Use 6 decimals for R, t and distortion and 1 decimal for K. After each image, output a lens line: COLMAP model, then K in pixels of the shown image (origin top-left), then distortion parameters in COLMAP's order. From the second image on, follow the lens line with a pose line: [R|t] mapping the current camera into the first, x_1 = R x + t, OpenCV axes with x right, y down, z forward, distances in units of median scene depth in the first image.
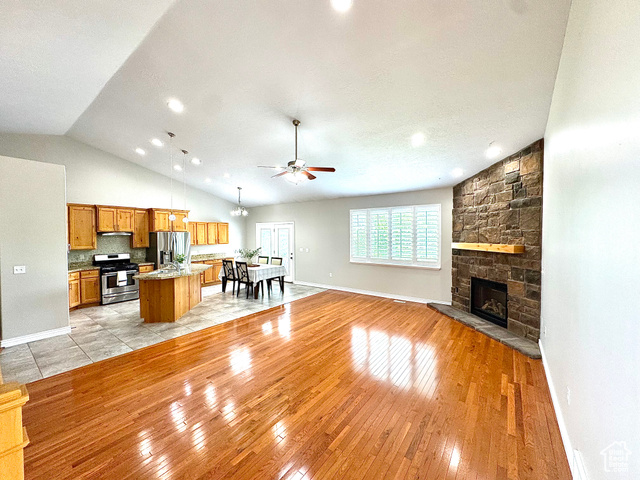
lens RADIAL K [[256.7, 0, 318.0], [0, 256.7, 240.1], [0, 0, 1]] dist [0.001917, 0.000410]
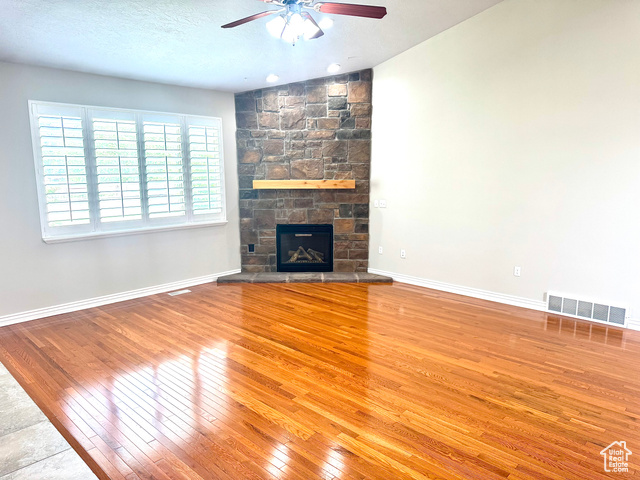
lens RADIAL K [[449.9, 0, 322.6], [0, 449.9, 250.1], [0, 0, 1]] dist [0.069681, -0.005888]
pose [[0.116053, -0.182803, 0.976276, -0.841613], [0.025264, 0.983143, 0.181086, -0.026483], [-0.992922, 0.003649, 0.118715, 0.841725]]
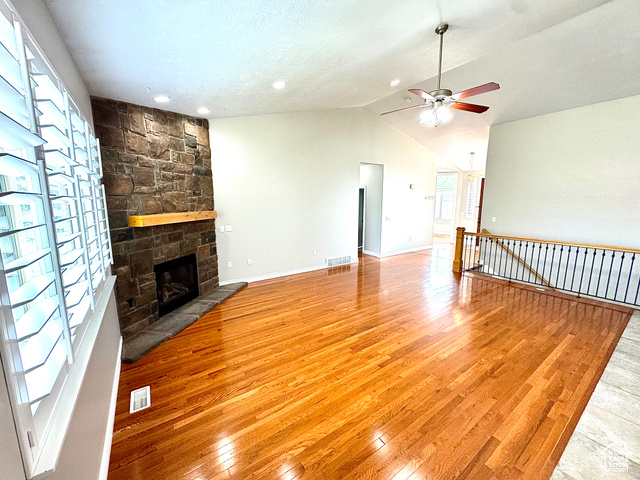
lens RADIAL K [[256.7, 0, 318.2], [0, 256.7, 240.1], [0, 0, 1]] dist [0.001917, 0.000410]
pose [[-0.947784, -0.043583, 0.315922, -0.012507], [0.012847, 0.984596, 0.174370, -0.038772], [-0.318655, 0.169324, -0.932624, 1.751976]]
